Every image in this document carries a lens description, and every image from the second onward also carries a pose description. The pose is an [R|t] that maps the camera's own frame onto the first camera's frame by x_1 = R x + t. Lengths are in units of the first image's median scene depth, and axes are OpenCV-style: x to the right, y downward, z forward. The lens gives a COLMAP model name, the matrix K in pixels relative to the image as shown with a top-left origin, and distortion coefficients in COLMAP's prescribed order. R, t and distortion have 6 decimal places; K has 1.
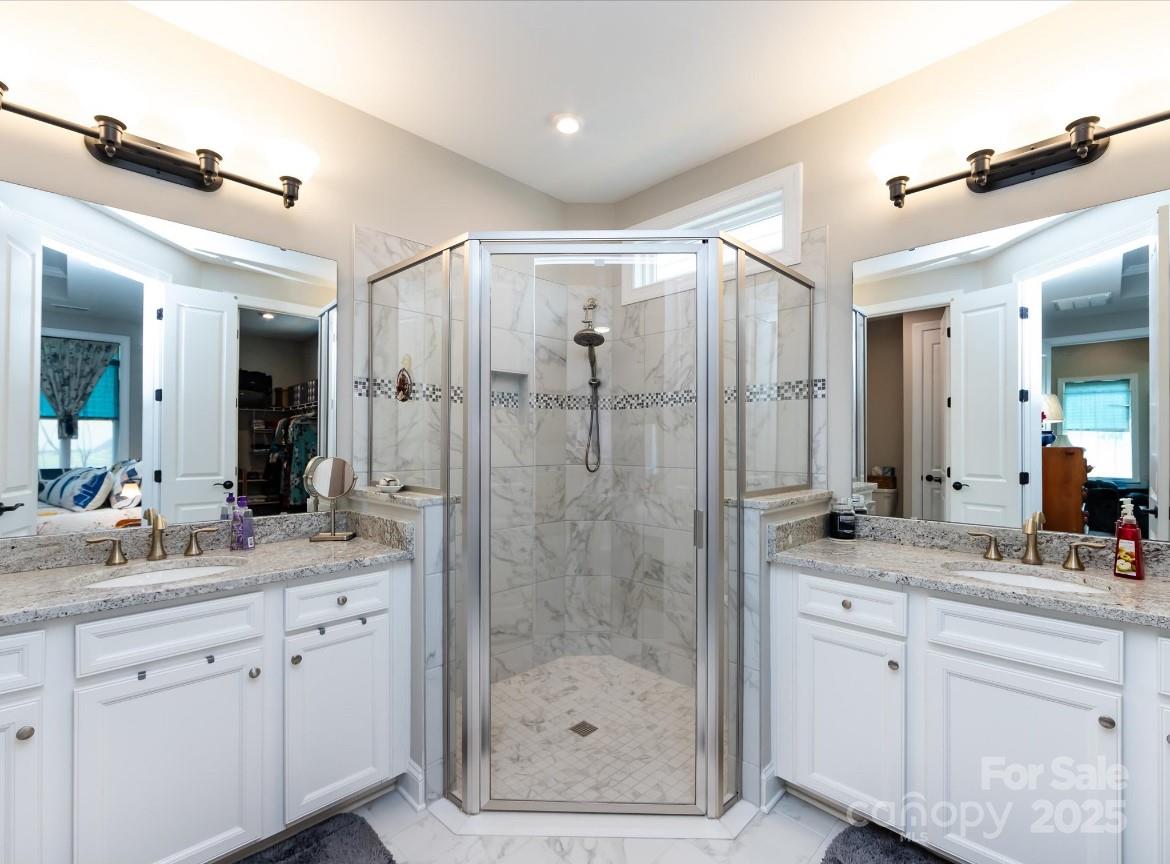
lens RADIAL K [[518.7, 0, 581.6], [0, 518.7, 439.4], [0, 0, 1]] dist [-0.001086, -0.000386]
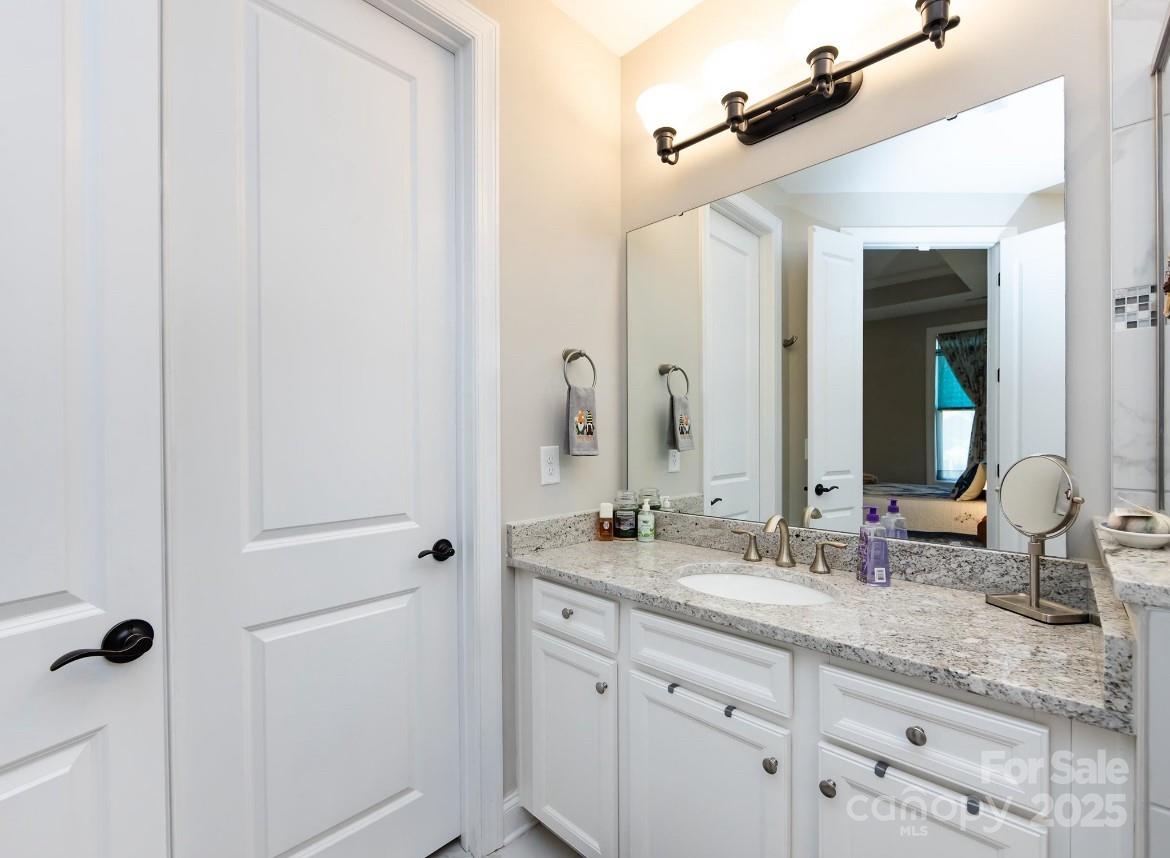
lens RADIAL K [[518.7, 0, 581.7], [0, 518.7, 438.2], [0, 0, 1]] dist [-0.001086, -0.000386]
pose [[0.018550, 0.004033, -0.999820, 0.041265], [0.015302, 0.999874, 0.004317, 0.008368], [0.999711, -0.015379, 0.018486, 0.627291]]
